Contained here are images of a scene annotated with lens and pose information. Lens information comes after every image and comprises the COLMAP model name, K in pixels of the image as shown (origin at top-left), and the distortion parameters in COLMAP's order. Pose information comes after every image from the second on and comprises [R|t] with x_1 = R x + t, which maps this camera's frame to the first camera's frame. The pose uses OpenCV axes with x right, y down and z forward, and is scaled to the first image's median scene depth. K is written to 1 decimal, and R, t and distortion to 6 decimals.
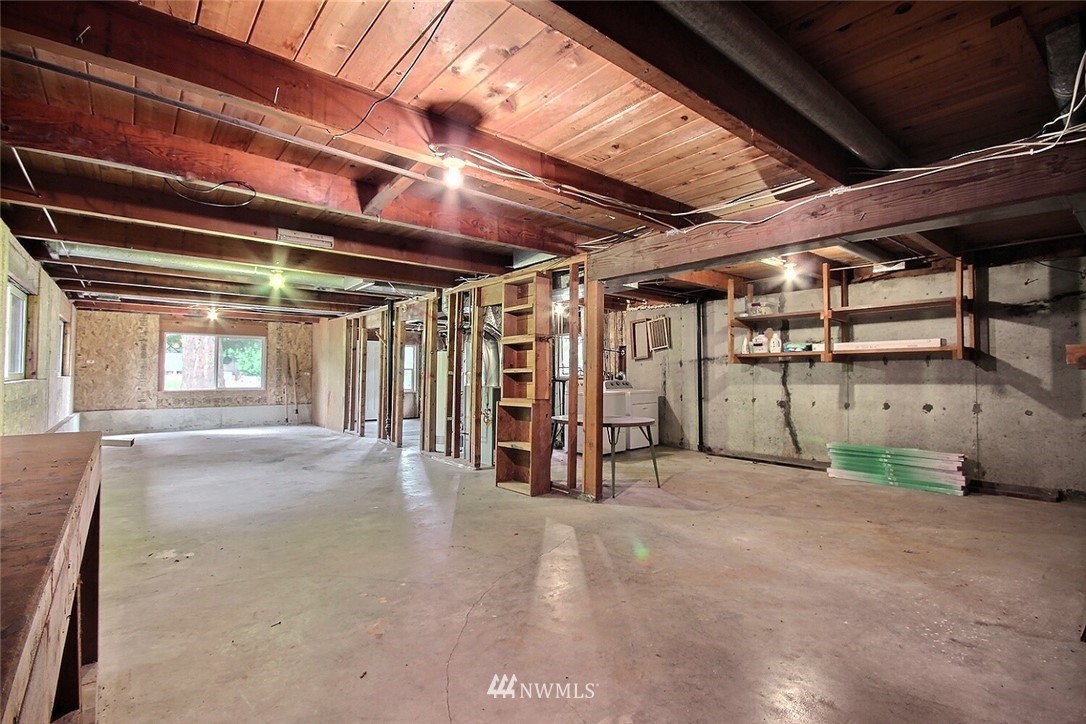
lens RADIAL K [[503.3, 0, 551.6], [0, 503.3, 361.8], [0, 0, 1]] dist [-0.005339, -0.001740]
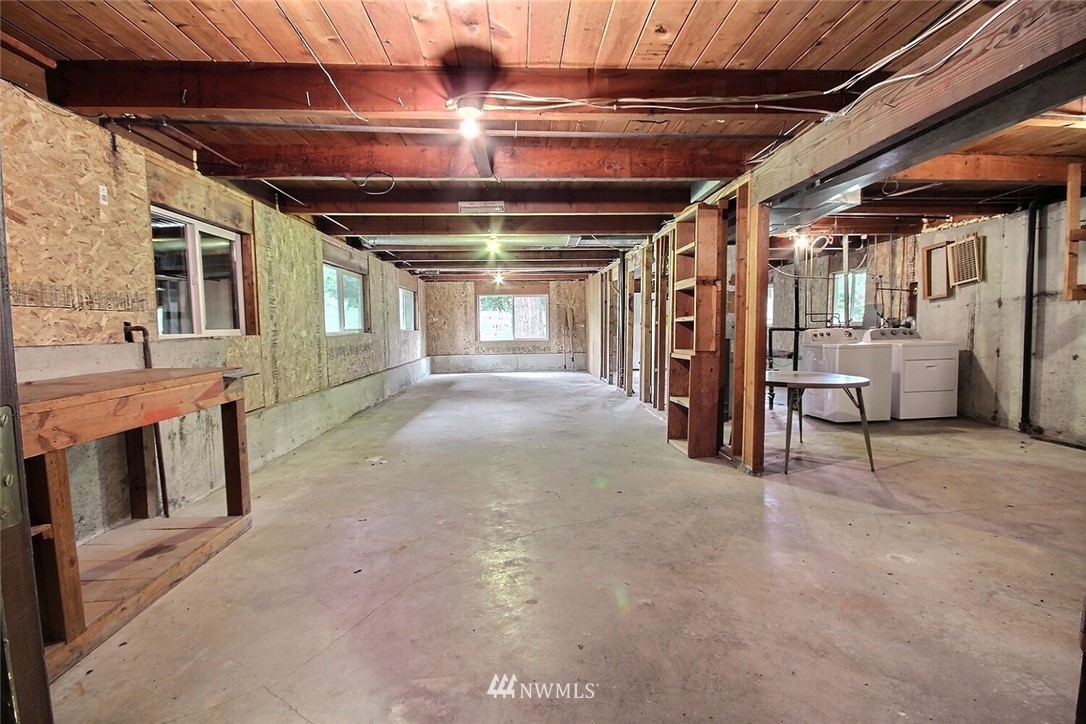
lens RADIAL K [[503.3, 0, 547.0], [0, 503.3, 363.2], [0, 0, 1]] dist [-0.005339, -0.001740]
pose [[0.800801, 0.029058, -0.598225, 0.245336], [0.031259, 0.995433, 0.090196, 0.006345], [0.598114, -0.090929, 0.796236, 0.116875]]
